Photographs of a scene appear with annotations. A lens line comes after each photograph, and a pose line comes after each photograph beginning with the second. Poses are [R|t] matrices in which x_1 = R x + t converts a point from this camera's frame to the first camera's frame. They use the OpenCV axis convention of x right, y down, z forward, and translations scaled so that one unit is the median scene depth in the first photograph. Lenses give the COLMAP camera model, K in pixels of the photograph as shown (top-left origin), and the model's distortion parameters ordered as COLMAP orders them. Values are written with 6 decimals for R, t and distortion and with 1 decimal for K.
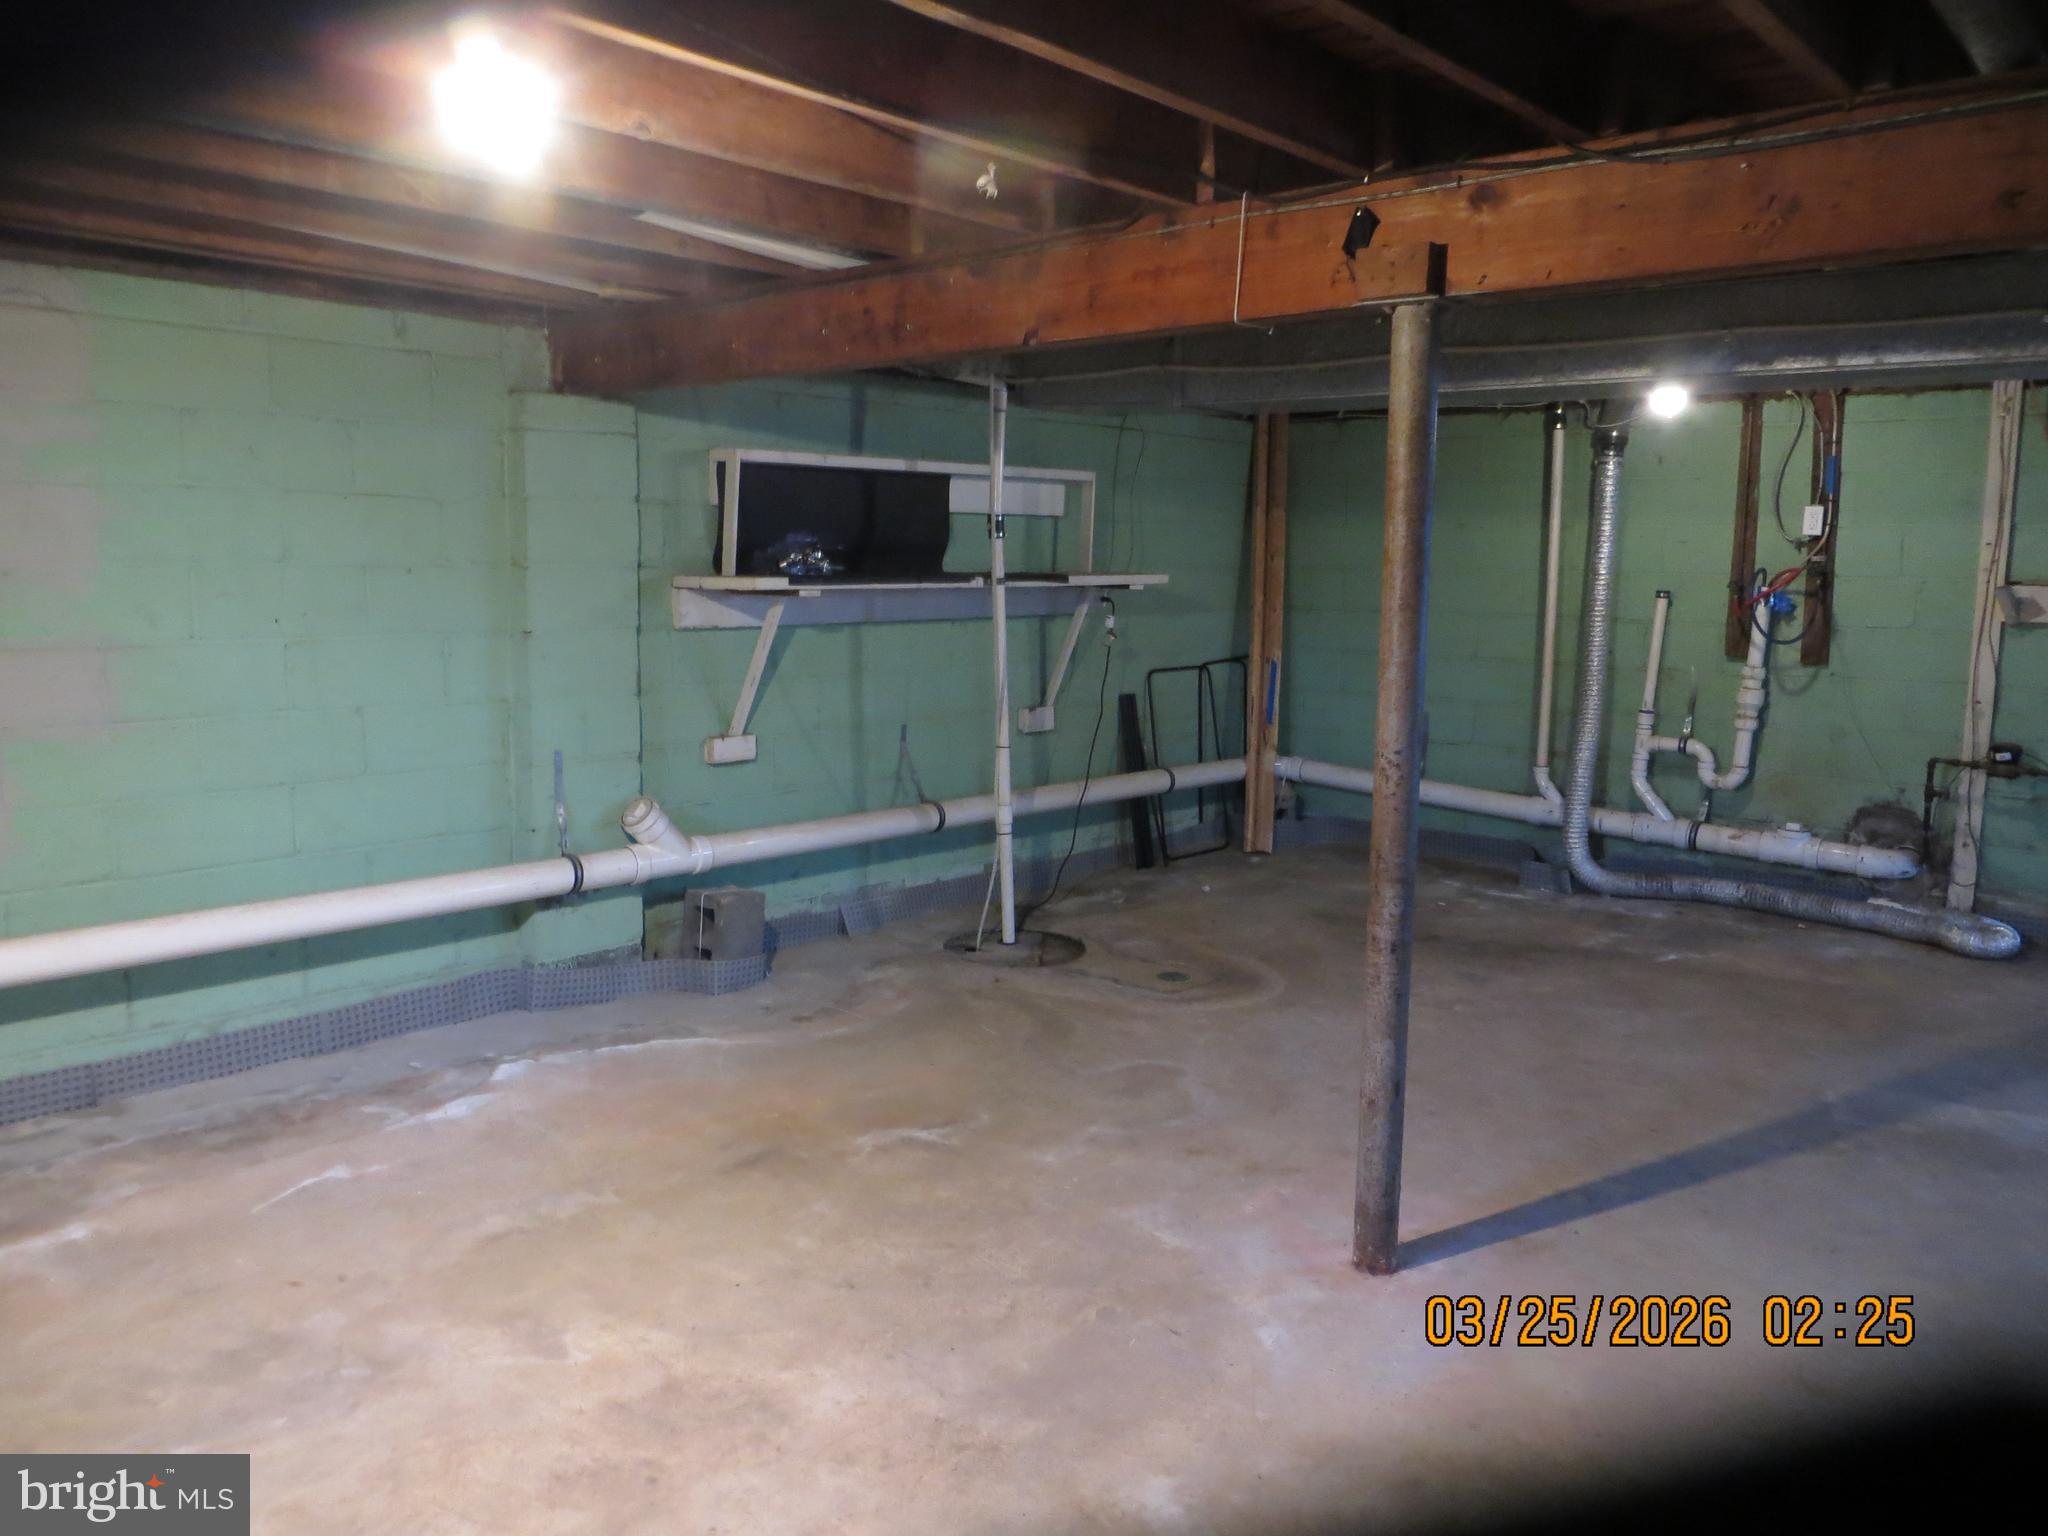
lens RADIAL K [[1528.1, 0, 1024.0], [0, 1528.1, 768.0], [0, 0, 1]] dist [-0.027309, -0.002892]
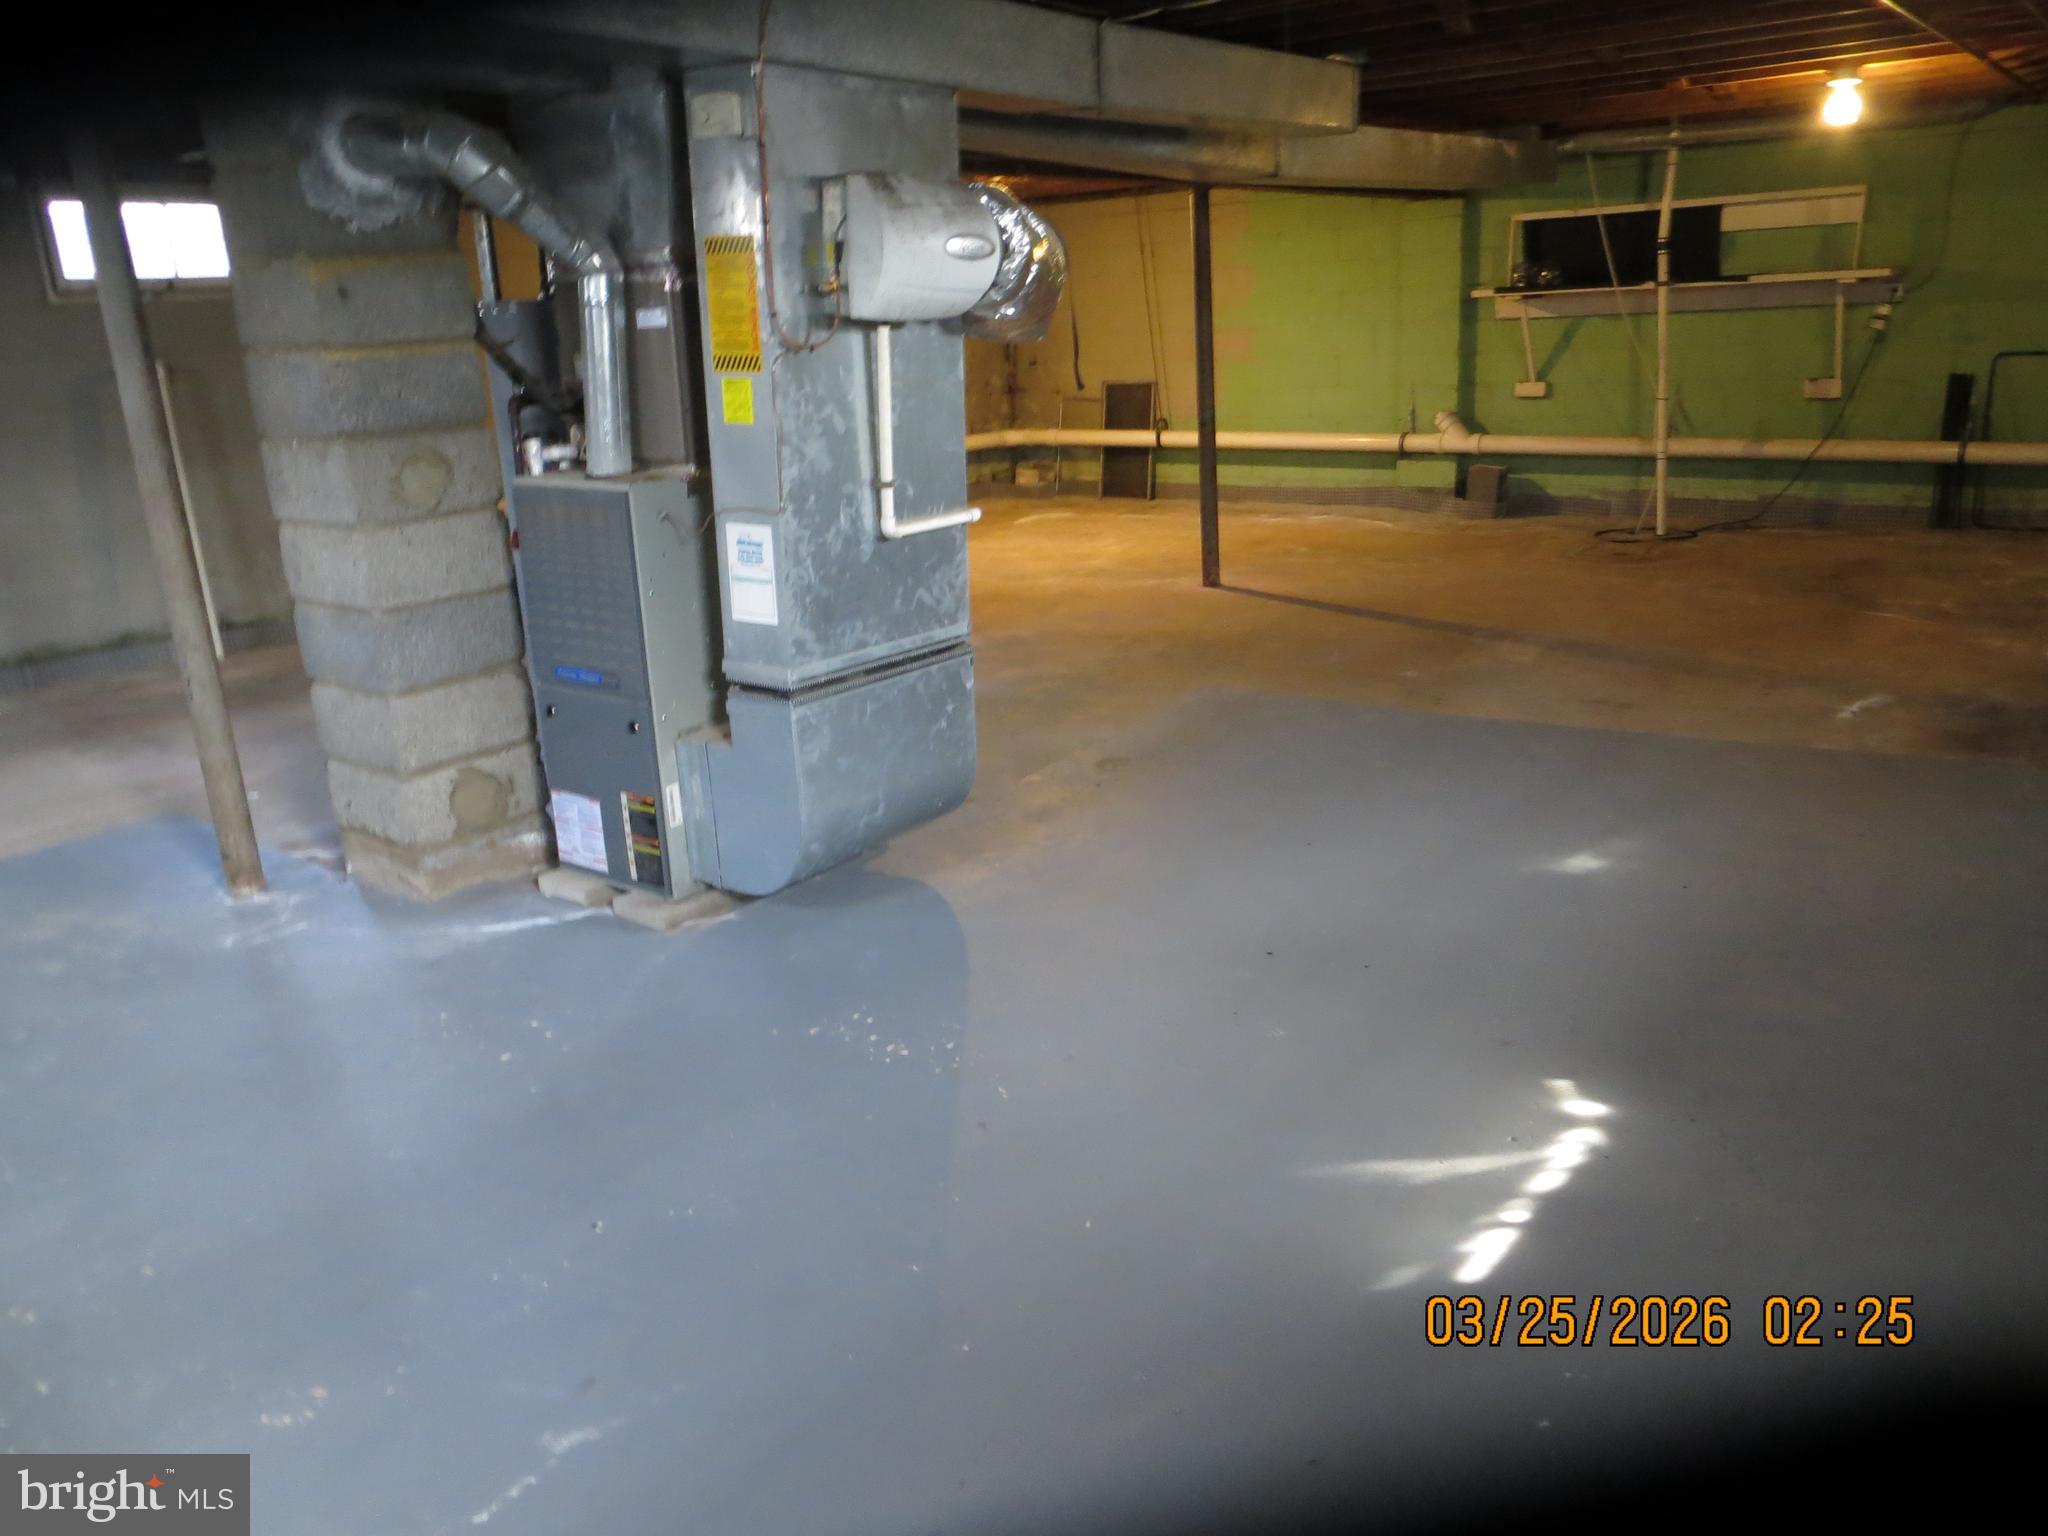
lens RADIAL K [[1528.1, 0, 1024.0], [0, 1528.1, 768.0], [0, 0, 1]] dist [-0.027309, -0.002892]
pose [[0.065574, 0.272626, -0.959883, 1.502190], [-0.078750, 0.960367, 0.267384, -0.015608], [0.994735, 0.058057, 0.084444, 0.287049]]
